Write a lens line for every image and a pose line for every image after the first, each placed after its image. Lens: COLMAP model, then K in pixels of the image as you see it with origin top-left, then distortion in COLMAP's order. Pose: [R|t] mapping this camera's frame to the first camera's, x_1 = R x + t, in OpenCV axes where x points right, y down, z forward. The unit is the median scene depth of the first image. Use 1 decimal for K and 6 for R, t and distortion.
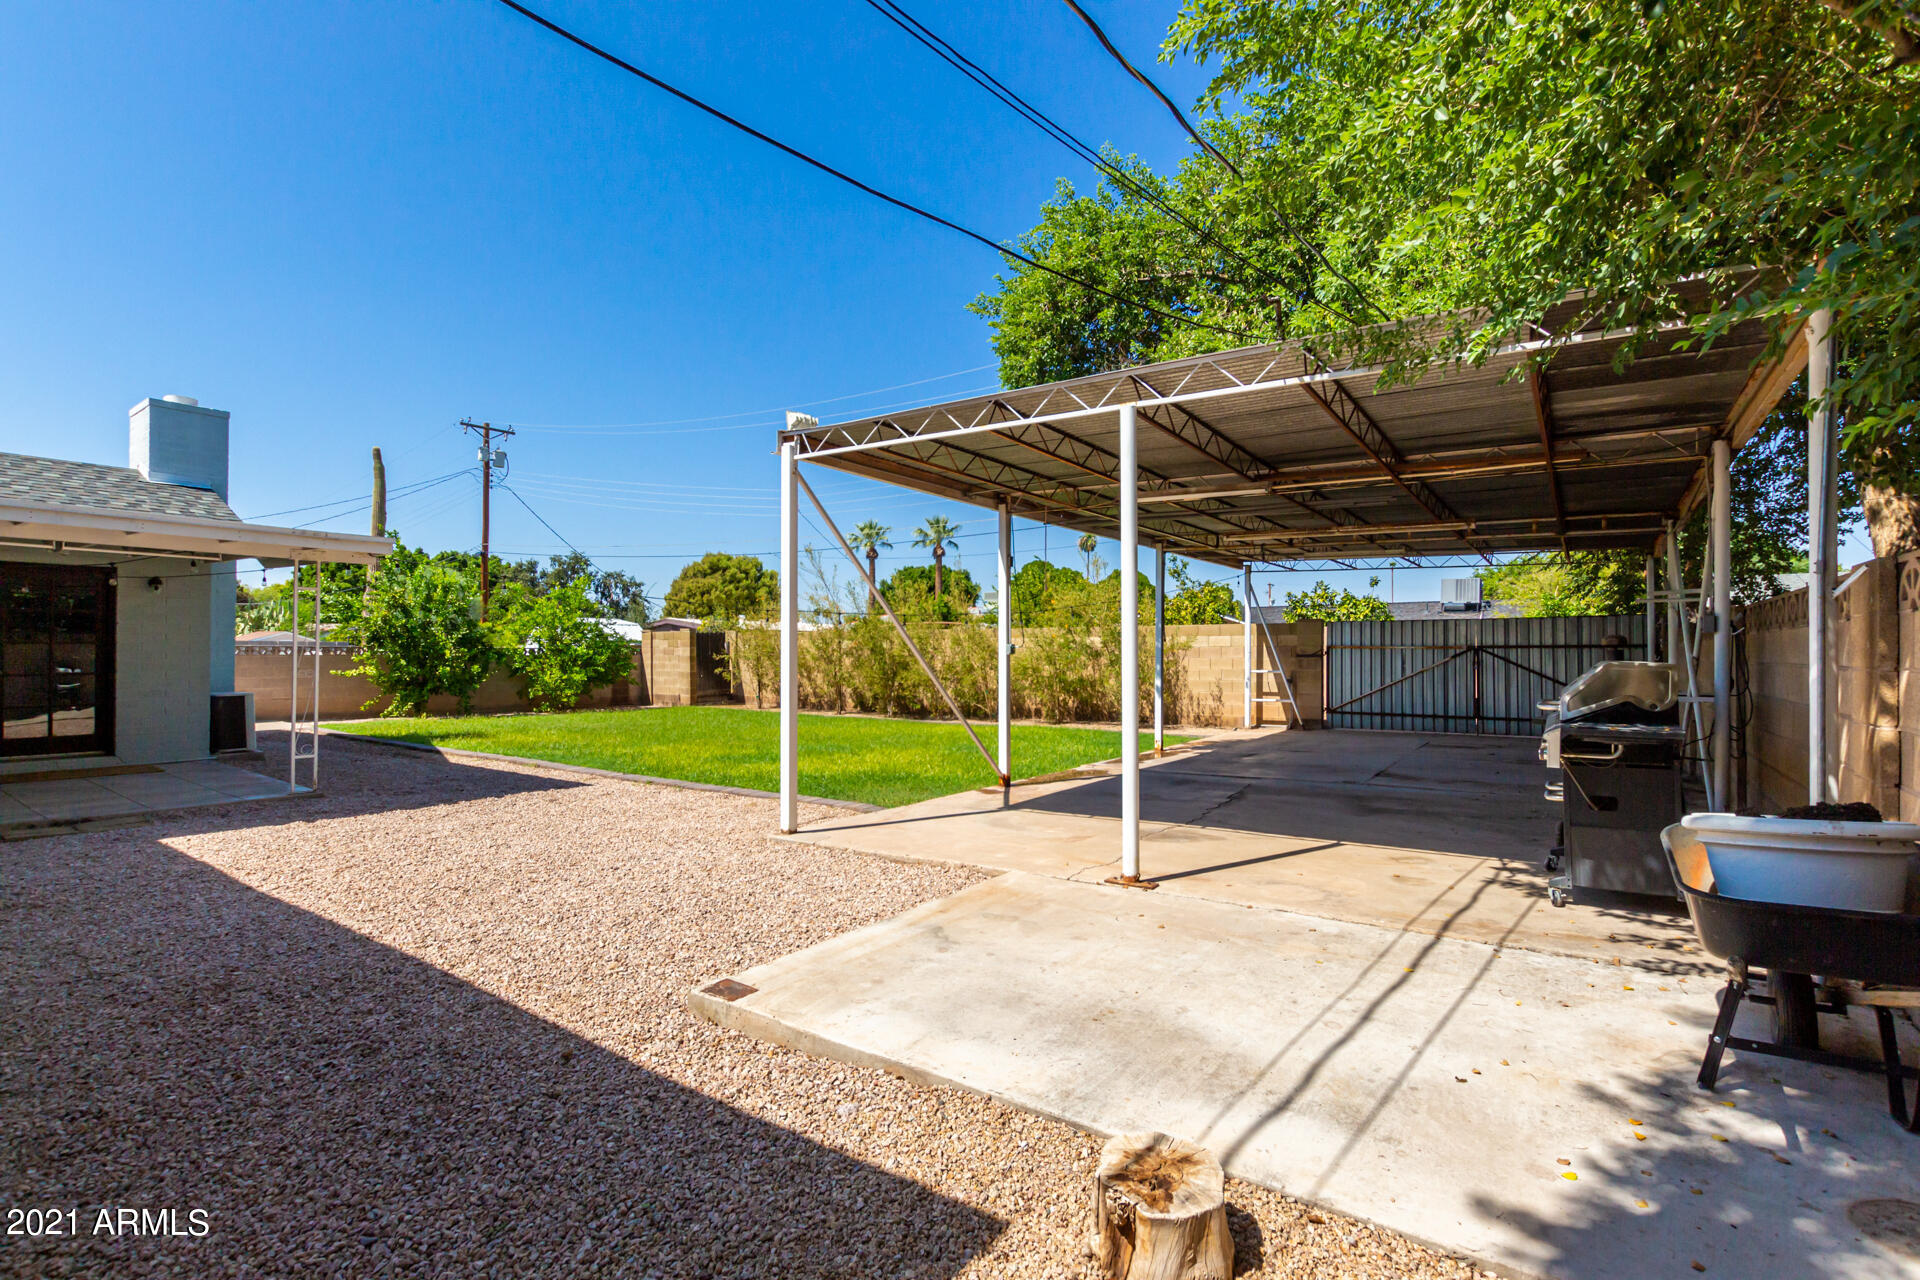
lens RADIAL K [[882.9, 0, 964.6], [0, 882.9, 642.7], [0, 0, 1]] dist [0.008288, 0.000286]
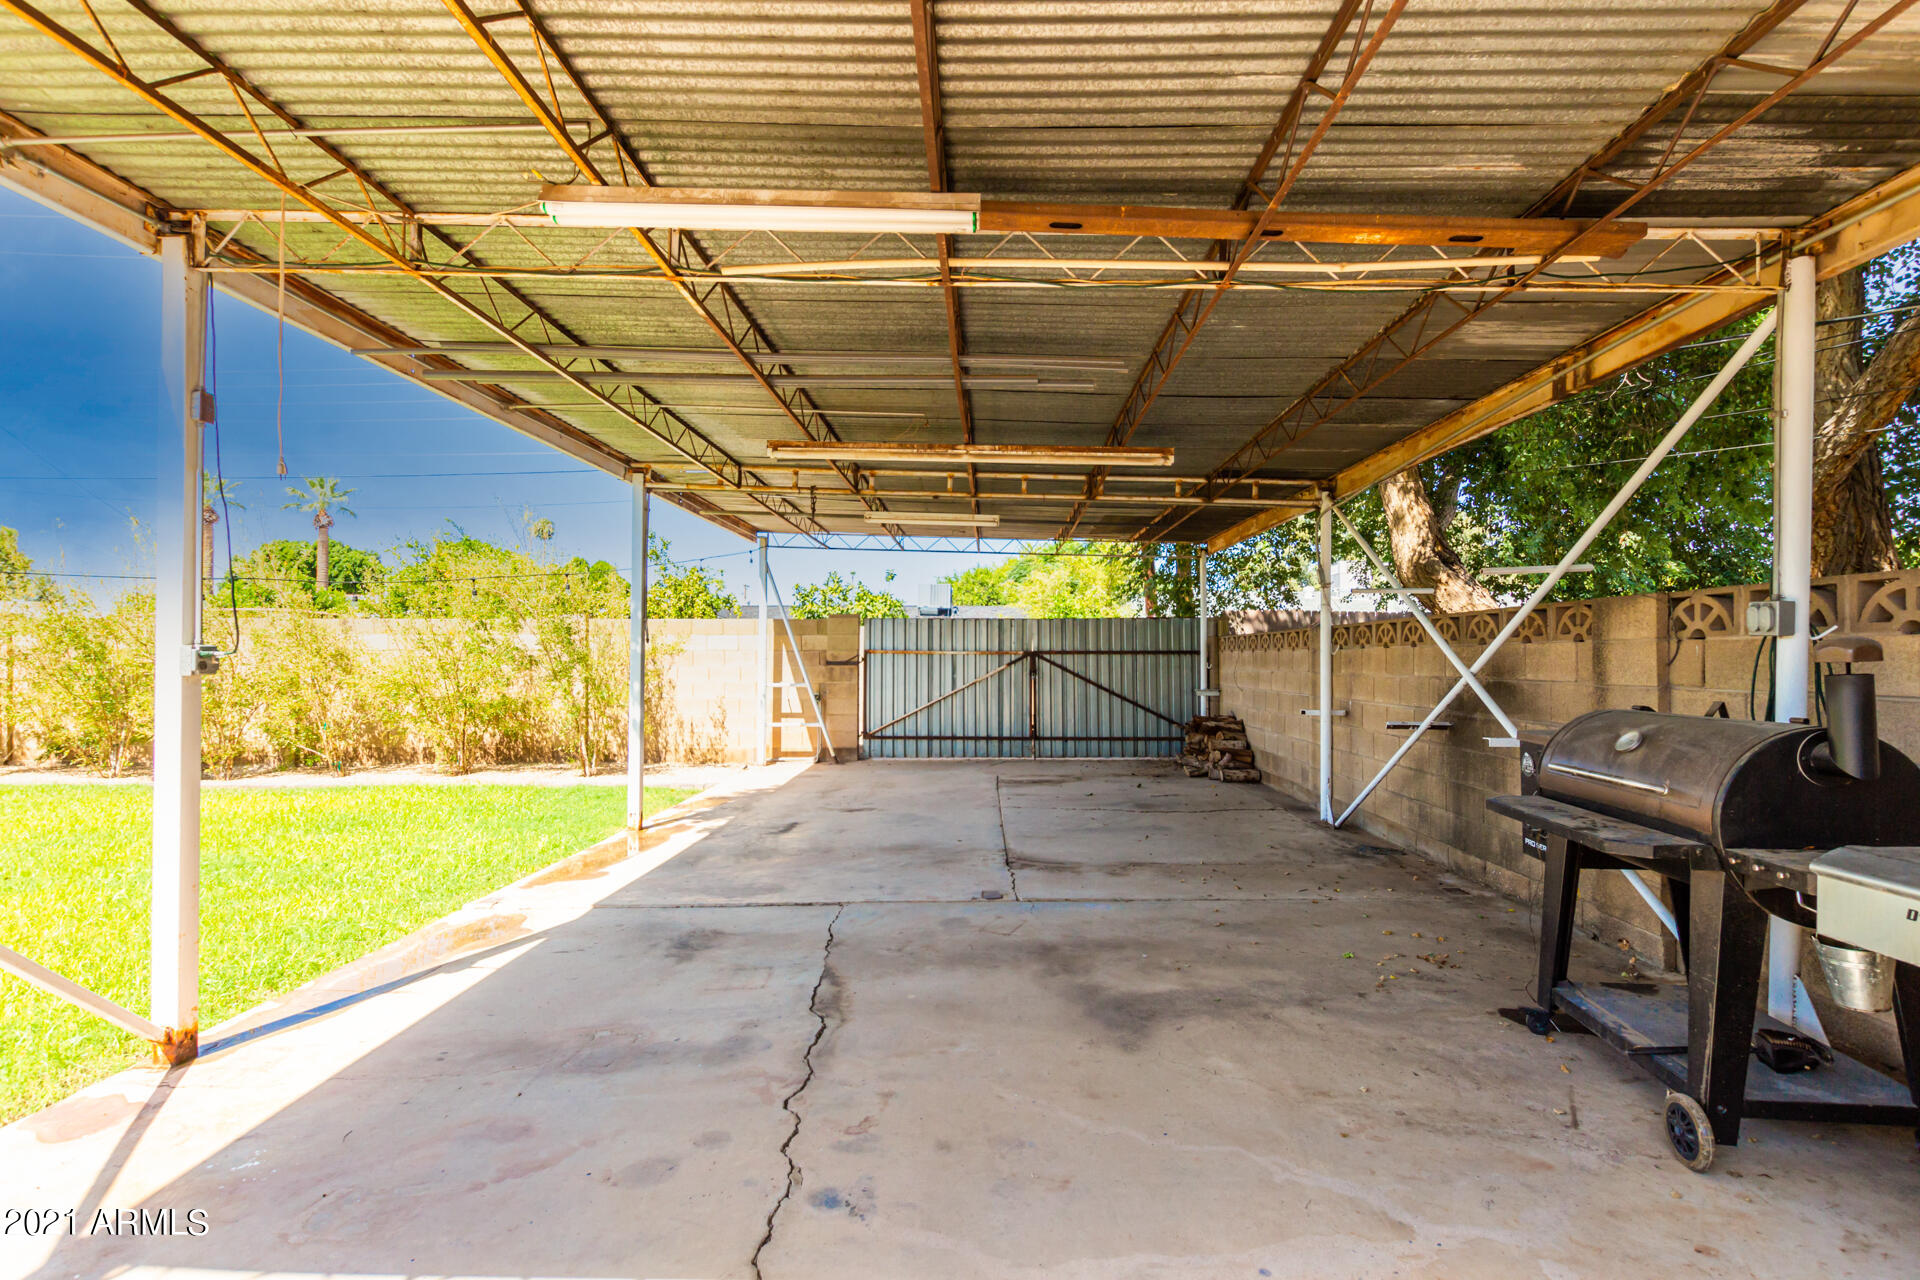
lens RADIAL K [[882.9, 0, 960.8], [0, 882.9, 644.8], [0, 0, 1]] dist [0.008288, 0.000286]
pose [[0.837471, 0.007934, 0.546425, 0.065653], [-0.008388, 0.999963, -0.001664, -0.000487], [-0.546418, -0.003190, 0.837507, 0.324195]]
